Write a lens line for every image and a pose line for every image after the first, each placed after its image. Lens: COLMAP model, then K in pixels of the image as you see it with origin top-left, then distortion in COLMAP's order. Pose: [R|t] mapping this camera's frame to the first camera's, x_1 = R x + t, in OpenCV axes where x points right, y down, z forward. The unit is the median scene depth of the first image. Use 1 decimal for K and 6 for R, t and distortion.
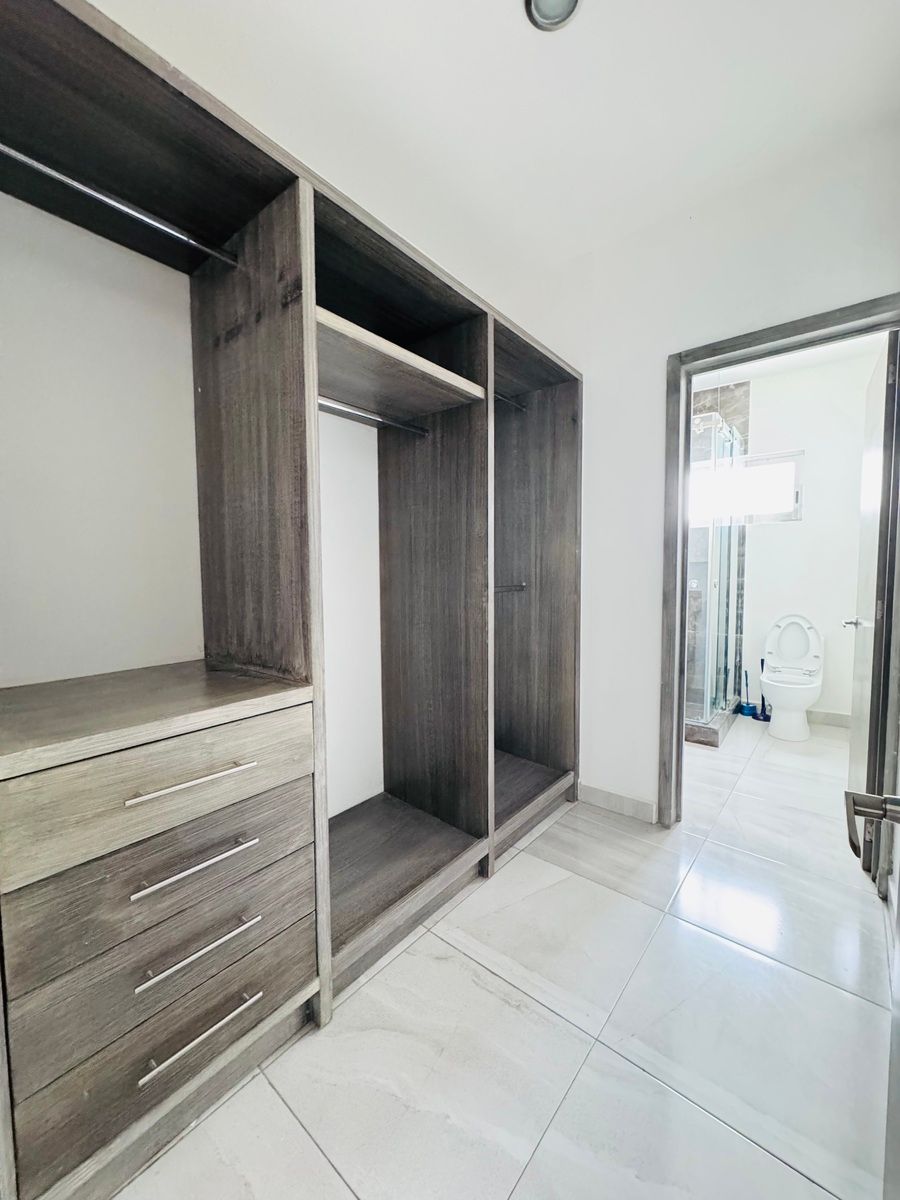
lens RADIAL K [[476.7, 0, 445.9], [0, 476.7, 606.3], [0, 0, 1]] dist [-0.002847, 0.001103]
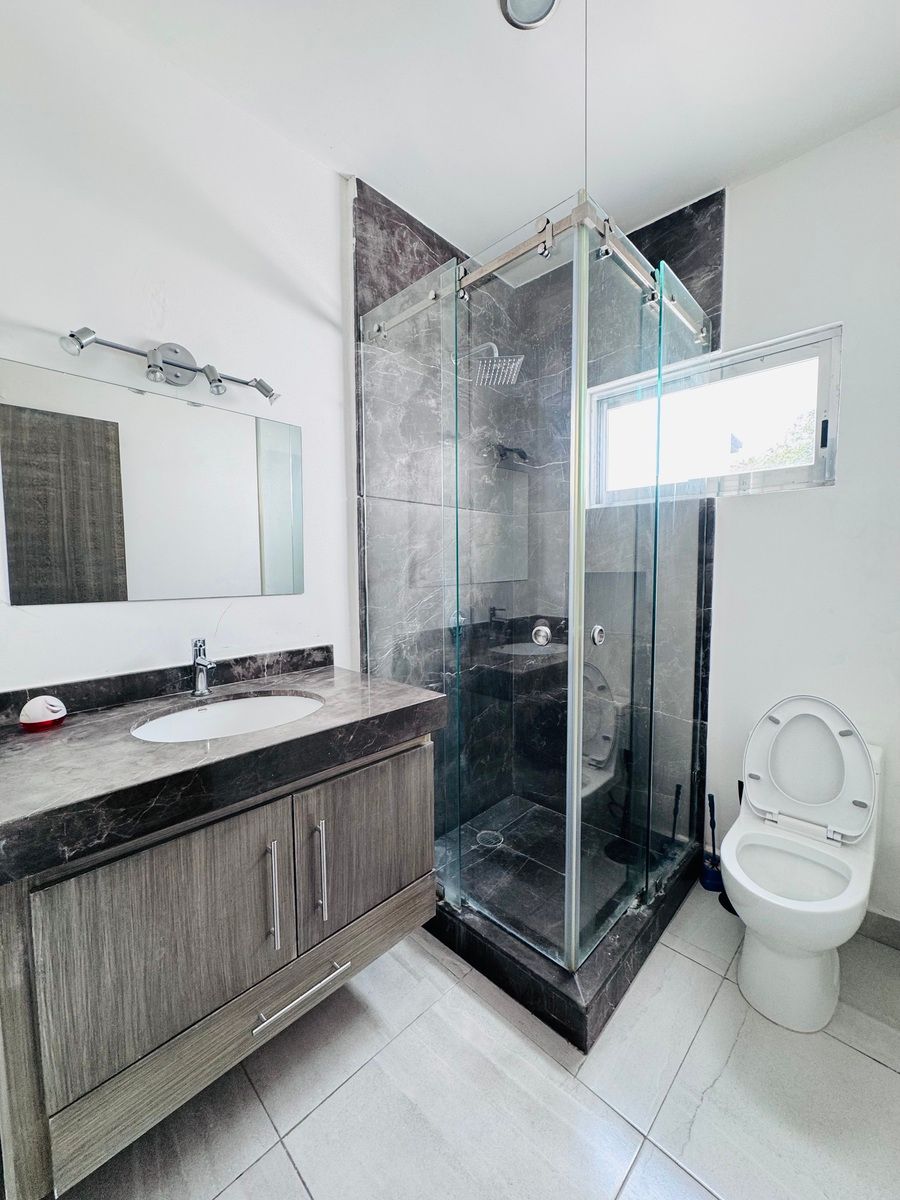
lens RADIAL K [[476.7, 0, 453.2], [0, 476.7, 594.6], [0, 0, 1]] dist [-0.002847, 0.001103]
pose [[0.997498, 0.013291, -0.069435, 0.417350], [-0.012865, 0.999896, 0.006583, -0.074974], [0.069515, -0.005674, 0.997565, 0.519741]]
